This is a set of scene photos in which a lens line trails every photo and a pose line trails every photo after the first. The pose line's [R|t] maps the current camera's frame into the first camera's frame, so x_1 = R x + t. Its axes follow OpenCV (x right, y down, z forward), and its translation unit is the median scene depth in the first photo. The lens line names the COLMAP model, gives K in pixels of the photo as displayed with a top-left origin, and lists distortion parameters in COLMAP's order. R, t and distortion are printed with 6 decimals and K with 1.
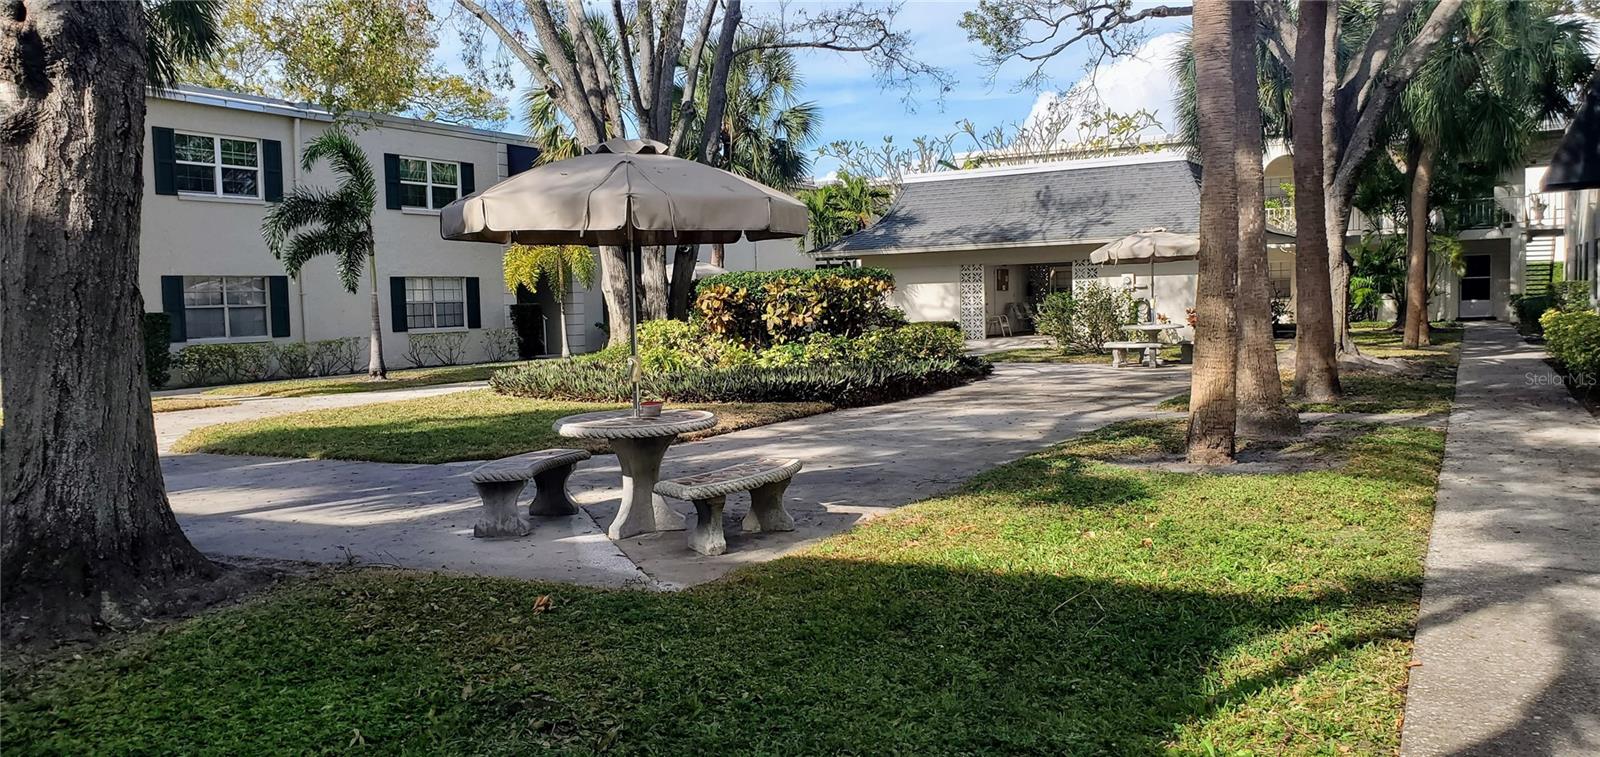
lens RADIAL K [[1284.4, 0, 771.1], [0, 1284.4, 371.4], [0, 0, 1]] dist [0.005761, -0.002529]
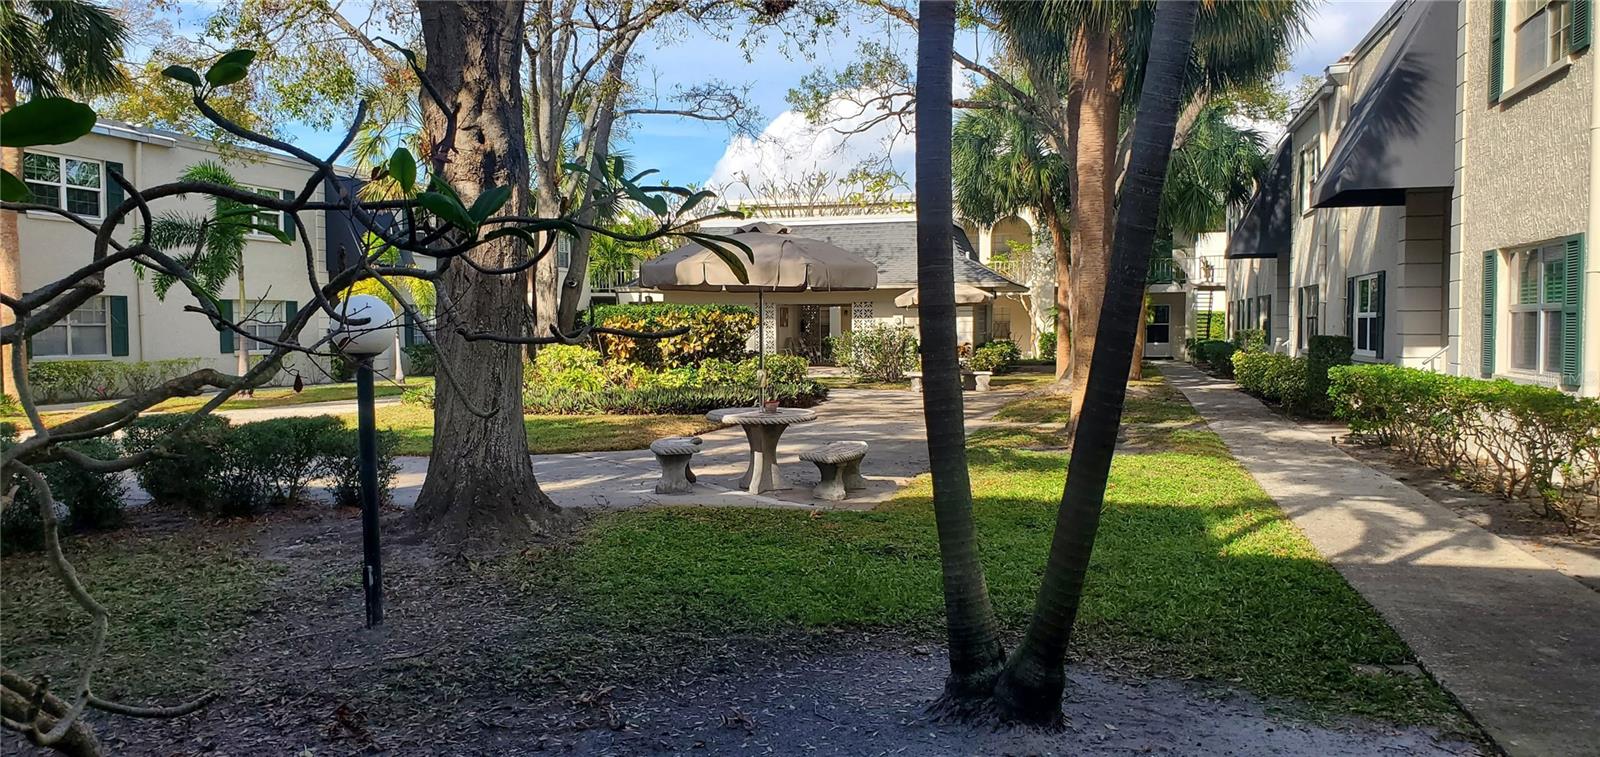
lens RADIAL K [[1268.9, 0, 800.0], [0, 1268.9, 378.5], [0, 0, 1]] dist [0.135434, -0.340534]
pose [[0.967406, 0.012532, 0.252922, -0.139413], [-0.007721, 0.999770, -0.020007, 0.008652], [-0.253114, 0.017402, 0.967280, -0.133723]]
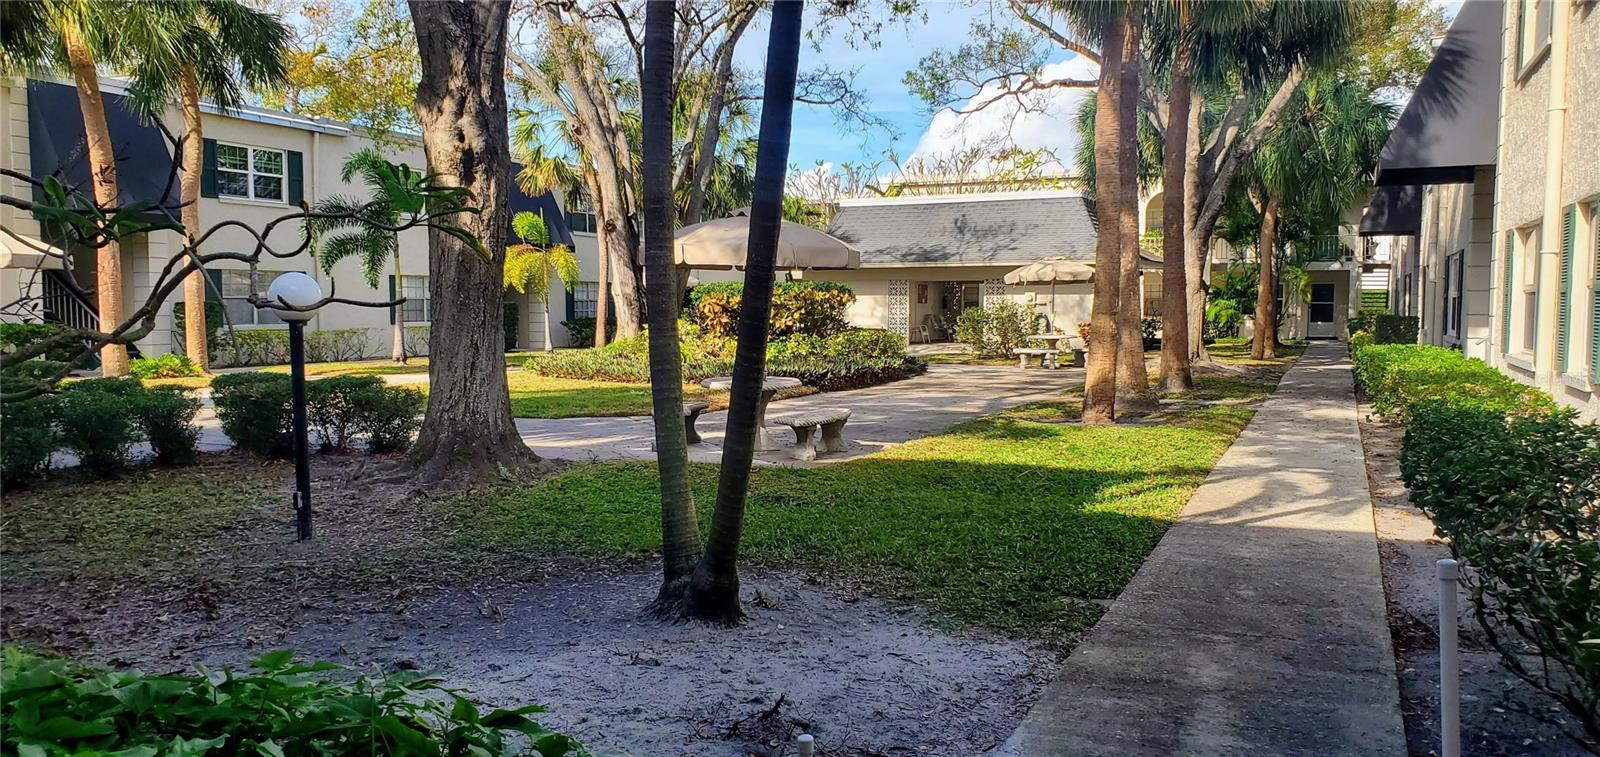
lens RADIAL K [[1268.9, 0, 800.0], [0, 1268.9, 378.5], [0, 0, 1]] dist [0.135434, -0.340534]
pose [[0.994573, 0.022818, 0.101508, -0.067166], [-0.022960, 0.999736, 0.000235, 0.010656], [-0.101476, -0.002564, 0.994835, -0.192087]]
